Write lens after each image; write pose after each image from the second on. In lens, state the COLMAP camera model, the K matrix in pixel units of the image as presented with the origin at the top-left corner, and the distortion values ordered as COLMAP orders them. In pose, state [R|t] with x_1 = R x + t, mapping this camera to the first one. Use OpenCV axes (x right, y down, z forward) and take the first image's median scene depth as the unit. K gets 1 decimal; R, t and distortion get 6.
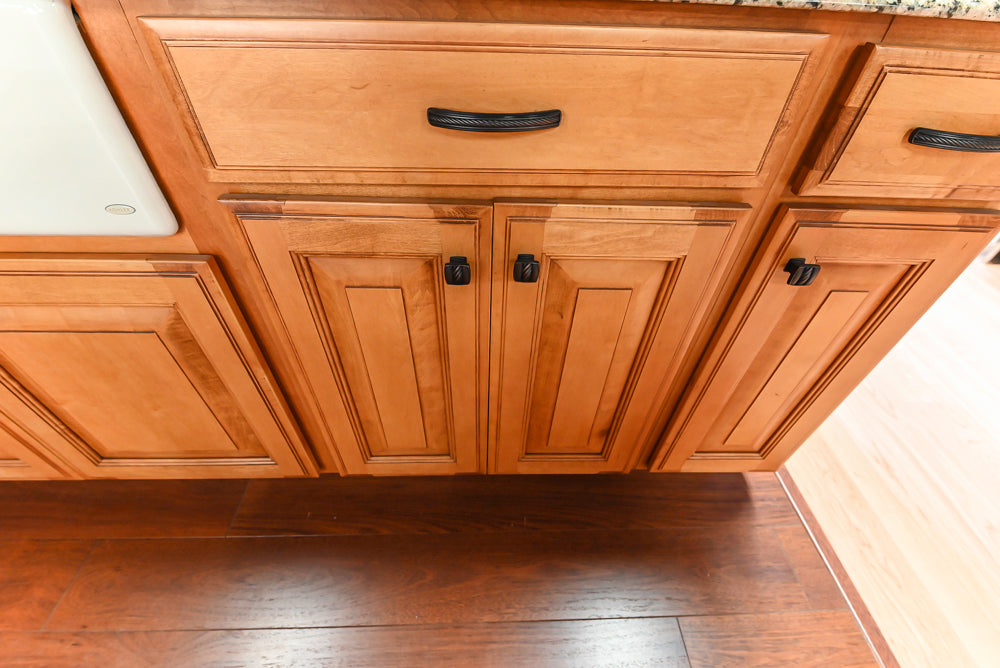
lens RADIAL K [[411.2, 0, 505.2], [0, 411.2, 324.3], [0, 0, 1]] dist [-0.004574, -0.004159]
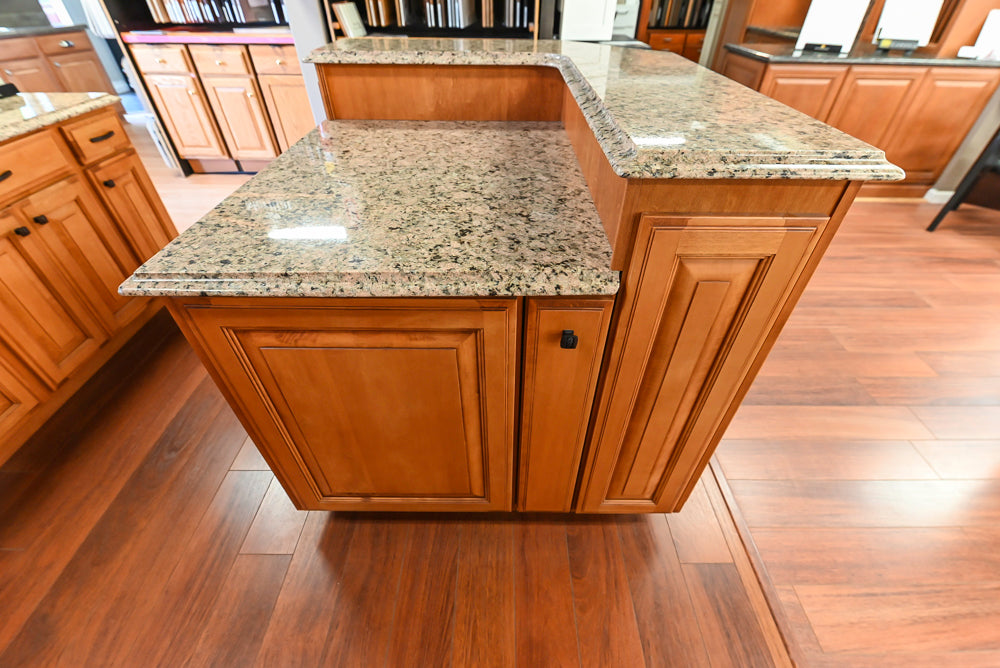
lens RADIAL K [[411.2, 0, 491.0], [0, 411.2, 319.6], [0, 0, 1]] dist [-0.004574, -0.004159]
pose [[0.034152, -0.658665, 0.751661, -2.547620], [0.666473, 0.575460, 0.473982, 1.067878], [-0.744746, 0.484774, 0.458636, -2.449191]]
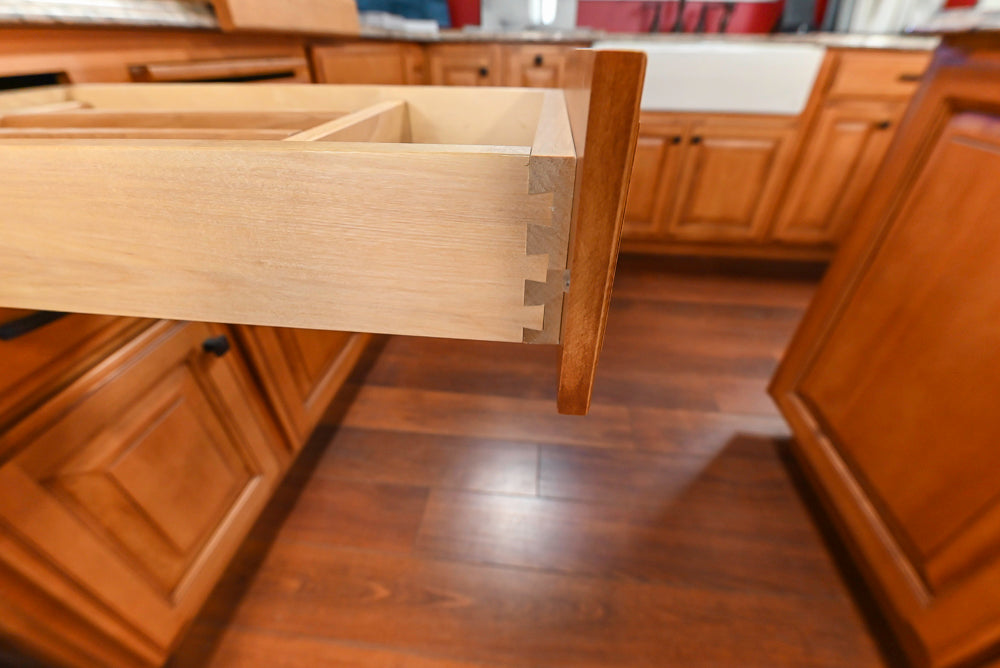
lens RADIAL K [[411.2, 0, 506.1], [0, 411.2, 334.6], [0, 0, 1]] dist [-0.004574, -0.004159]
pose [[0.991715, 0.054399, -0.116371, -2.685912], [-0.066847, 0.992129, -0.105888, 2.080753], [0.109695, 0.112790, 0.987545, -2.379391]]
